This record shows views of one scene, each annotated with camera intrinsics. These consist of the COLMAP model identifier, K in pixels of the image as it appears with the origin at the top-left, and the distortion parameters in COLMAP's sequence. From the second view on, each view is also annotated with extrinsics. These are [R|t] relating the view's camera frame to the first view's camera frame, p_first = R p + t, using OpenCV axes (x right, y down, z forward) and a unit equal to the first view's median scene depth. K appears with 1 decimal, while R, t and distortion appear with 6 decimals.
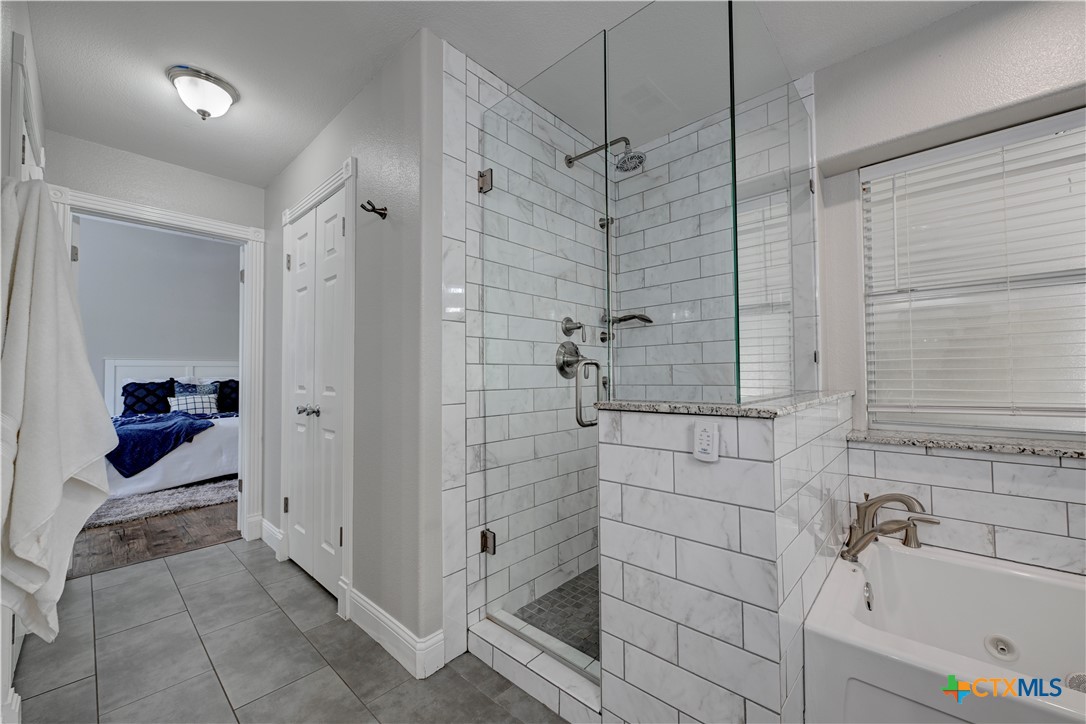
lens RADIAL K [[423.4, 0, 548.6], [0, 423.4, 362.9], [0, 0, 1]] dist [0.000537, -0.000421]
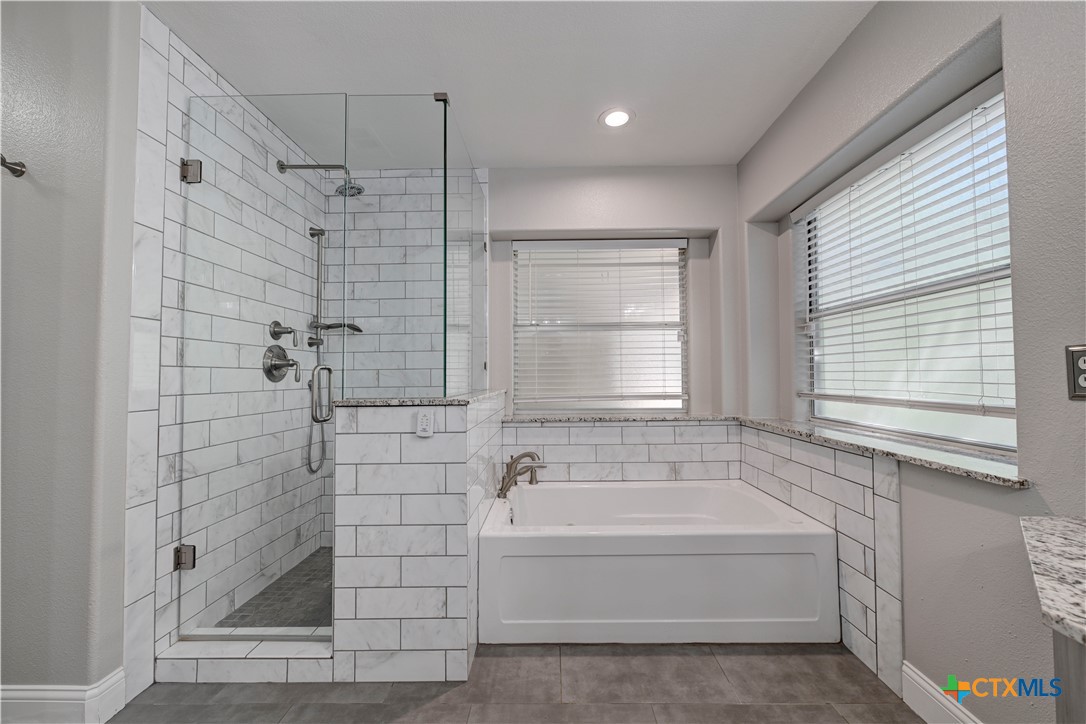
lens RADIAL K [[423.4, 0, 548.6], [0, 423.4, 362.9], [0, 0, 1]] dist [0.000537, -0.000421]
pose [[0.746713, 0.024401, 0.664699, -0.171432], [-0.018669, 0.999702, -0.015726, -0.005596], [-0.664885, -0.000667, 0.746946, -0.226098]]
